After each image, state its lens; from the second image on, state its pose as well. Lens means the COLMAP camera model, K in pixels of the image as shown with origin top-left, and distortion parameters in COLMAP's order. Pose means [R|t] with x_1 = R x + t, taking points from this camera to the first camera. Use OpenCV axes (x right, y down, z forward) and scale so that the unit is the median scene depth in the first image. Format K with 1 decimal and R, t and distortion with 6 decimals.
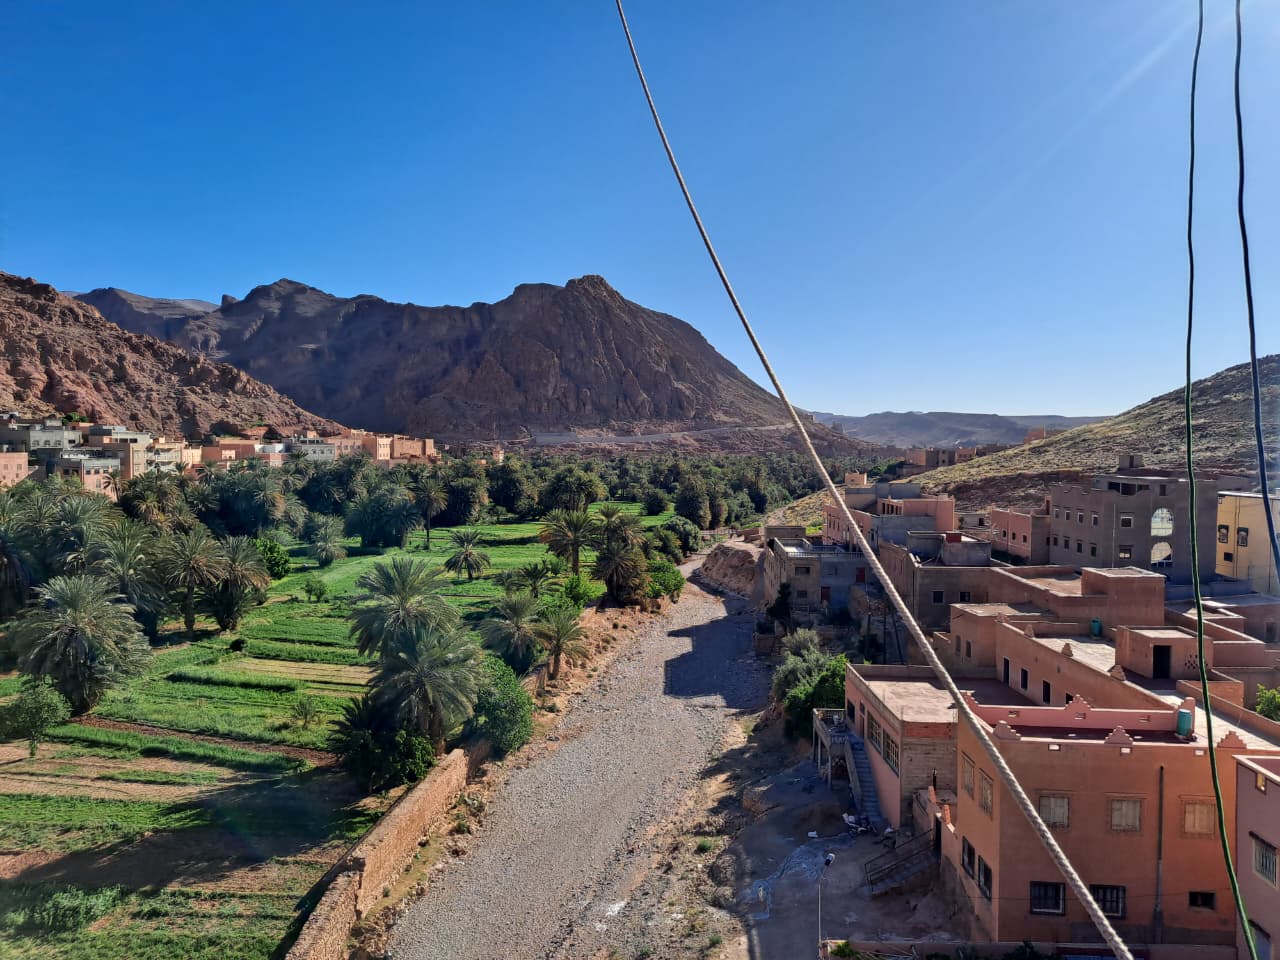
lens RADIAL K [[948.6, 0, 639.3], [0, 948.6, 489.3], [0, 0, 1]] dist [0.057083, -0.065514]
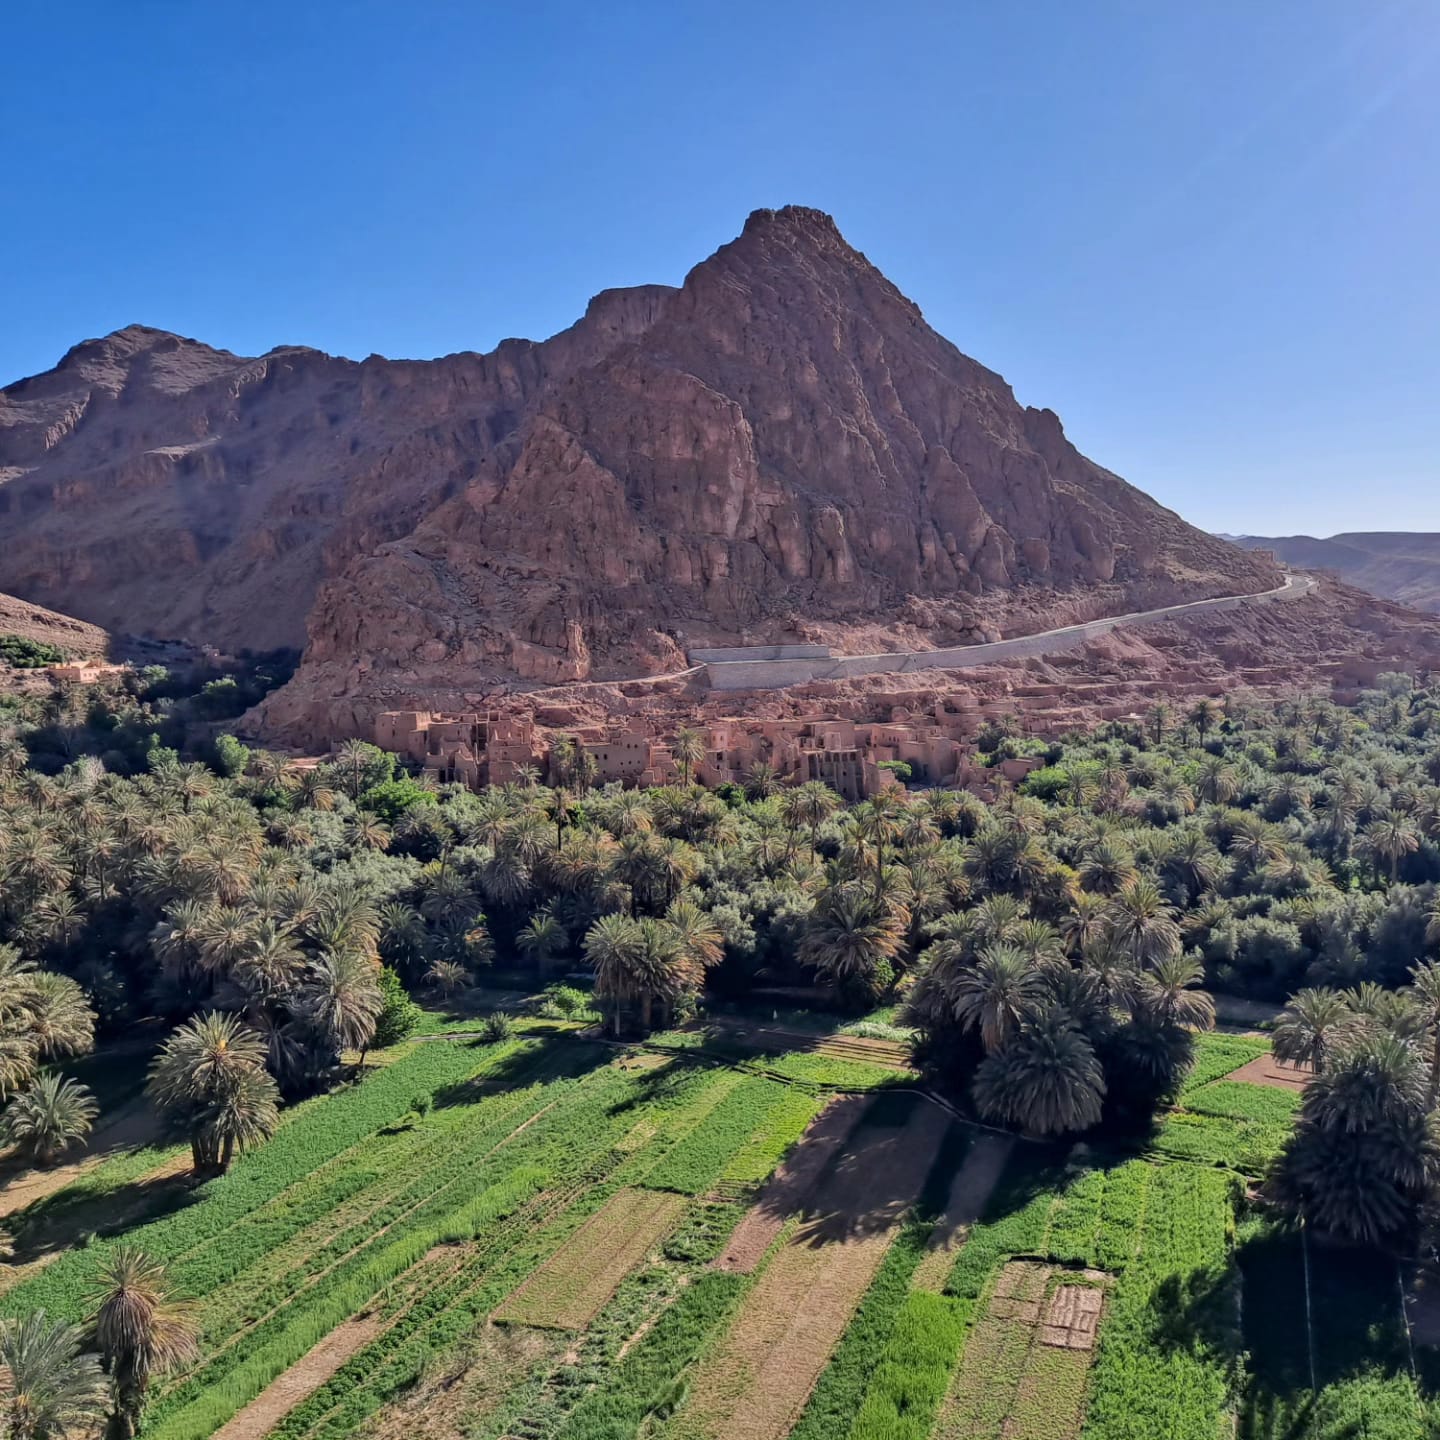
lens RADIAL K [[1422.2, 0, 726.9], [0, 1422.2, 763.4], [0, 0, 1]] dist [0.032399, 0.000000]
pose [[0.998809, -0.036907, -0.031925, -0.073920], [0.038914, 0.997145, 0.064716, -0.044369], [0.029446, -0.065881, 0.997393, 0.439141]]
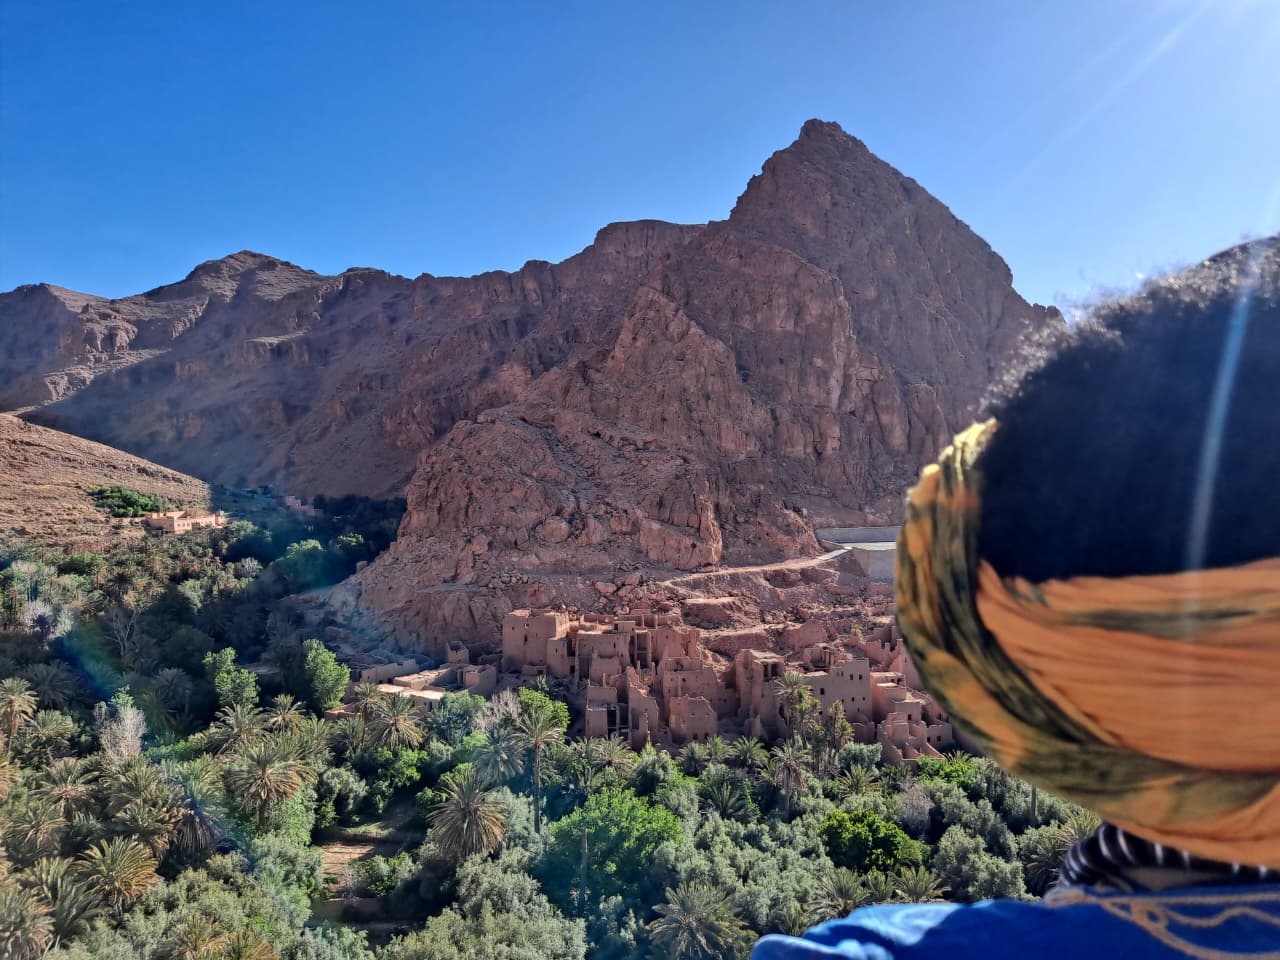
lens RADIAL K [[948.6, 0, 645.2], [0, 948.6, 490.0], [0, 0, 1]] dist [0.057083, -0.065514]
pose [[0.999692, -0.019008, -0.015936, -0.139045], [0.018784, 0.999724, -0.014076, -0.058885], [0.016199, 0.013773, 0.999774, 0.596297]]
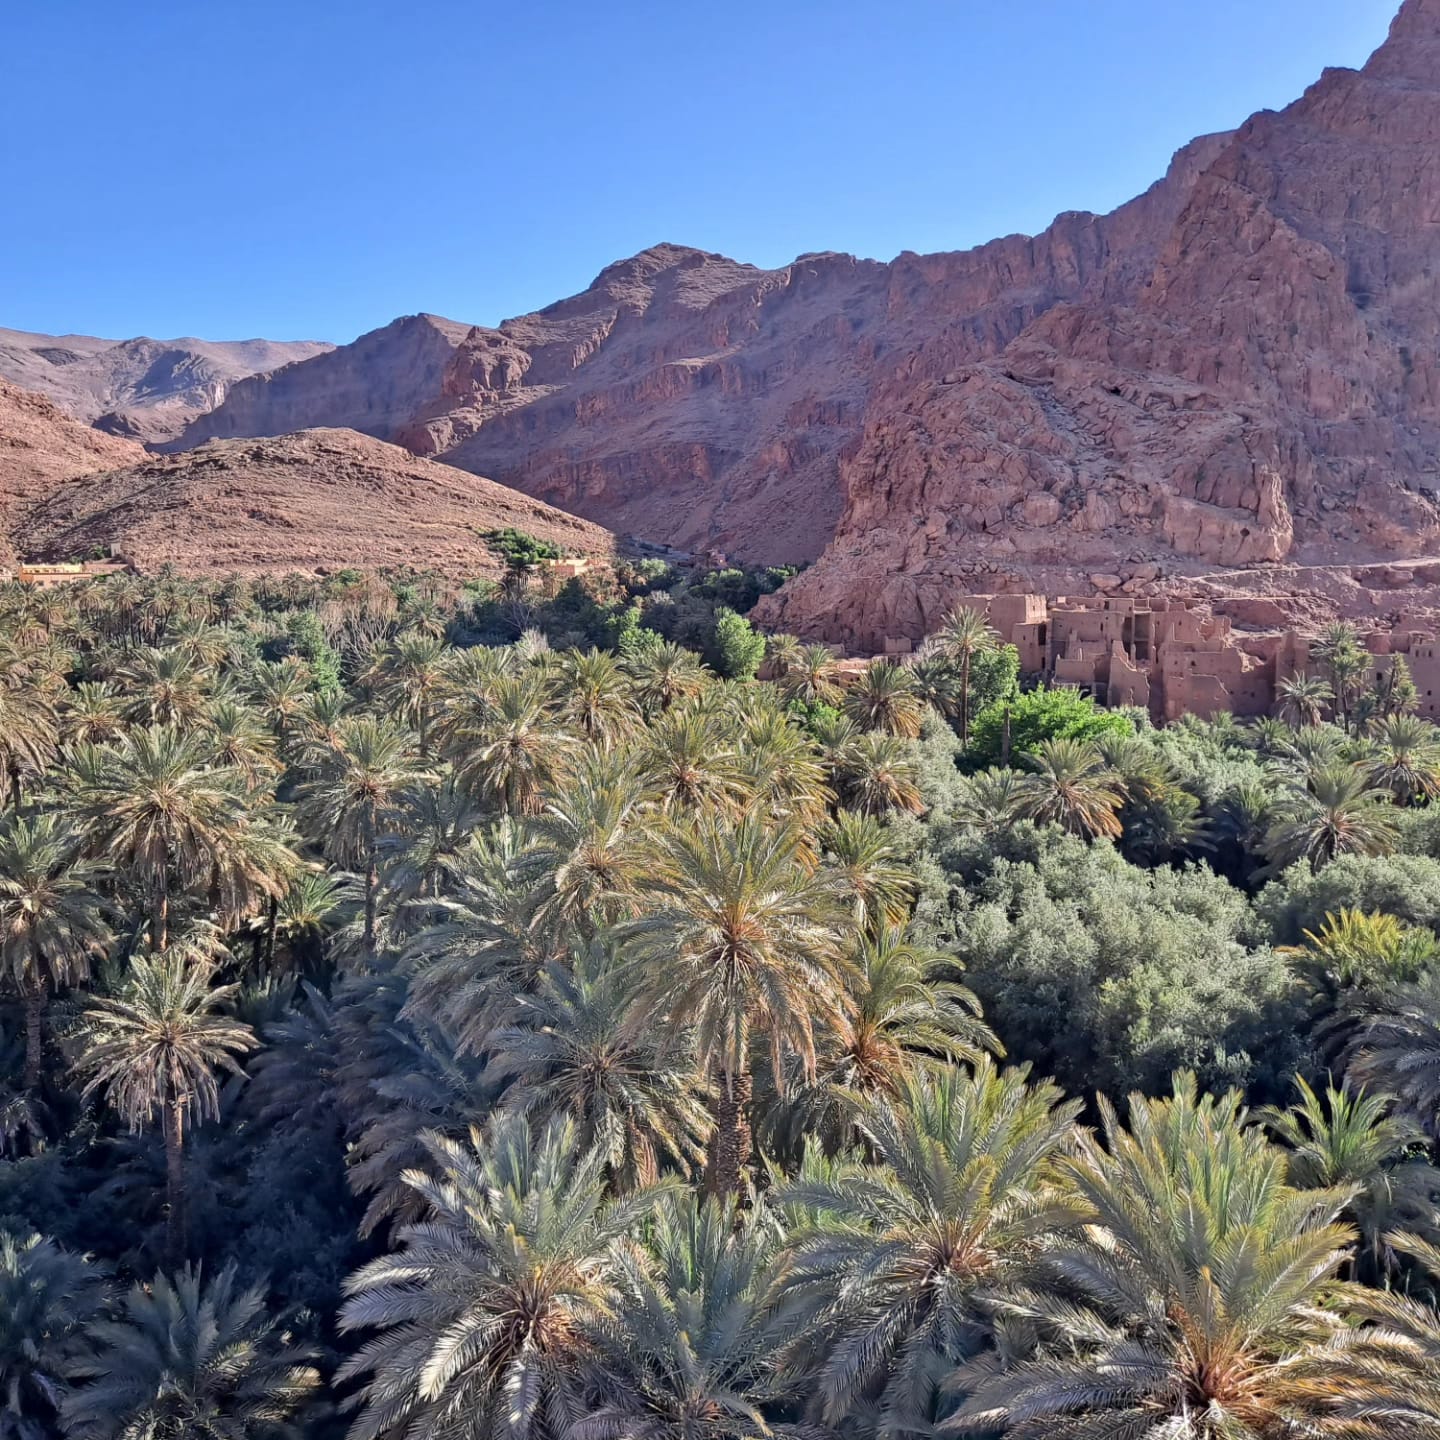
lens RADIAL K [[1422.2, 0, 703.8], [0, 1422.2, 746.3], [0, 0, 1]] dist [0.032399, 0.000000]
pose [[0.928010, 0.031169, -0.371248, -0.125197], [-0.001661, 0.996830, 0.079540, -0.031355], [0.372550, -0.073197, 0.925121, 0.567703]]
